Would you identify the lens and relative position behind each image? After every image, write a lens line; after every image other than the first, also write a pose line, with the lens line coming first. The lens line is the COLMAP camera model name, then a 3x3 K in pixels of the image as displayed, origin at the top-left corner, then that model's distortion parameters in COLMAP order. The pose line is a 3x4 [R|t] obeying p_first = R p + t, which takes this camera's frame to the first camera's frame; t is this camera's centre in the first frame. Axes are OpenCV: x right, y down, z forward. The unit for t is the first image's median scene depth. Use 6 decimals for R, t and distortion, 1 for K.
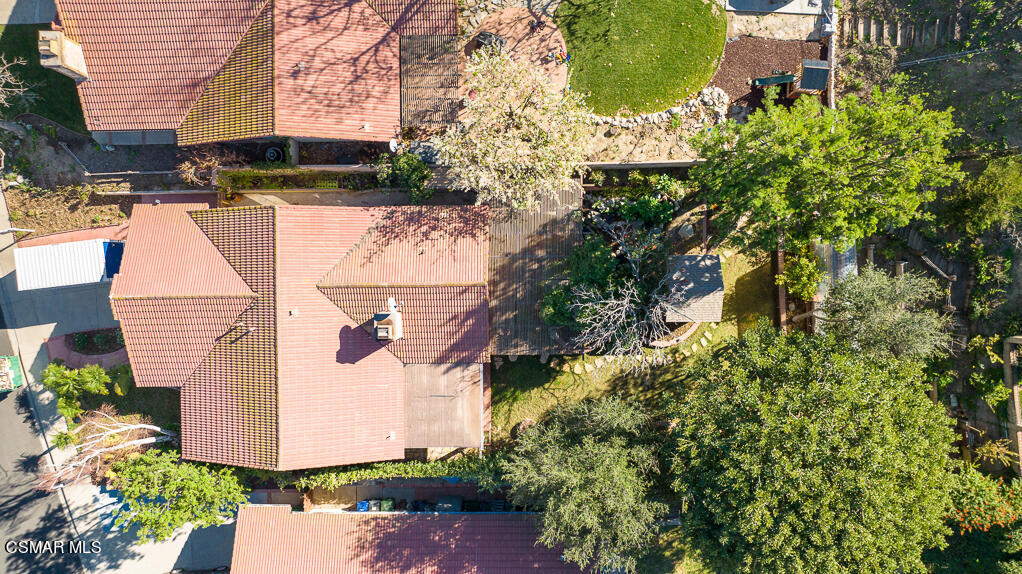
lens RADIAL K [[719.3, 0, 511.0], [0, 719.3, 287.0], [0, 0, 1]] dist [-0.065788, 0.088863]
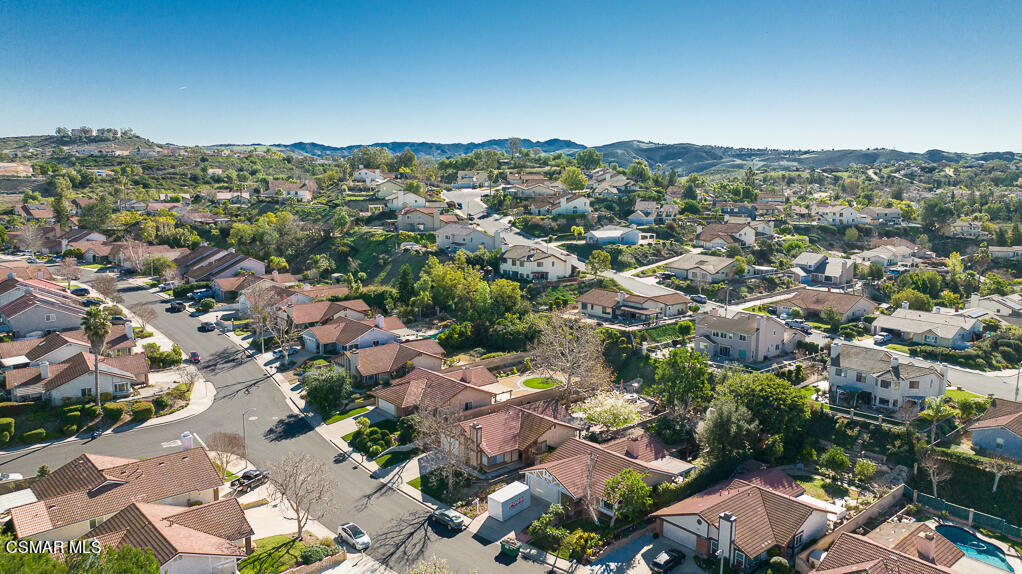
lens RADIAL K [[718.1, 0, 511.0], [0, 718.1, 287.0], [0, 0, 1]] dist [-0.009506, -0.002788]
pose [[0.765444, -0.077414, 0.638829, -2.012407], [0.643432, 0.106722, -0.758027, 1.592548], [-0.009495, 0.991271, 0.131500, 0.092113]]
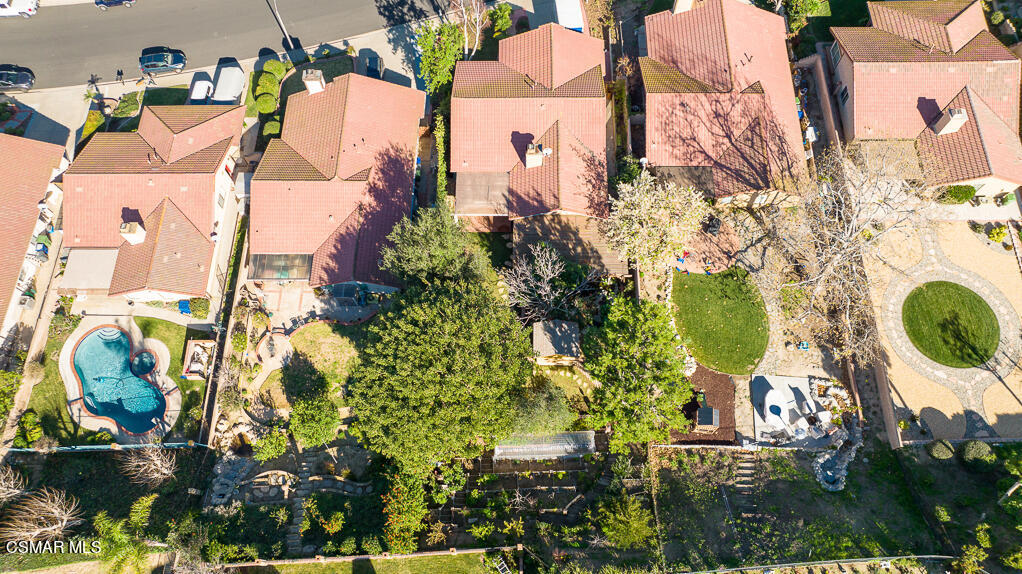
lens RADIAL K [[718.1, 0, 511.0], [0, 718.1, 287.0], [0, 0, 1]] dist [-0.009506, -0.002788]
pose [[-0.024302, 0.924236, -0.381048, 0.707043], [-0.999666, -0.019118, 0.017384, 0.070284], [0.008782, 0.381343, 0.924392, -0.399025]]
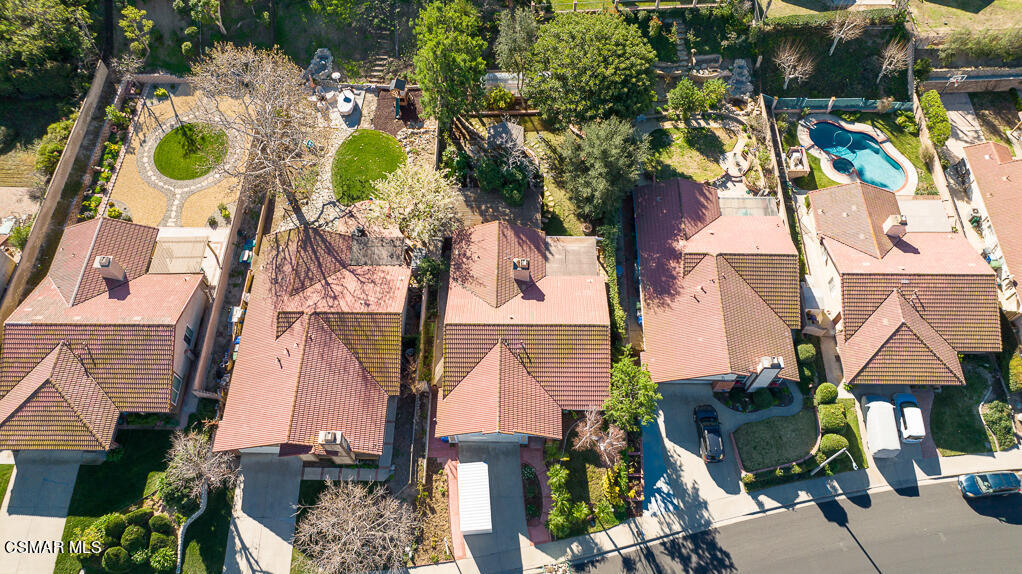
lens RADIAL K [[718.1, 0, 511.0], [0, 718.1, 287.0], [0, 0, 1]] dist [-0.009506, -0.002788]
pose [[0.027490, -0.864920, 0.501157, -0.994034], [0.999259, 0.010263, -0.037100, 0.088204], [0.026945, 0.501806, 0.864561, -0.405719]]
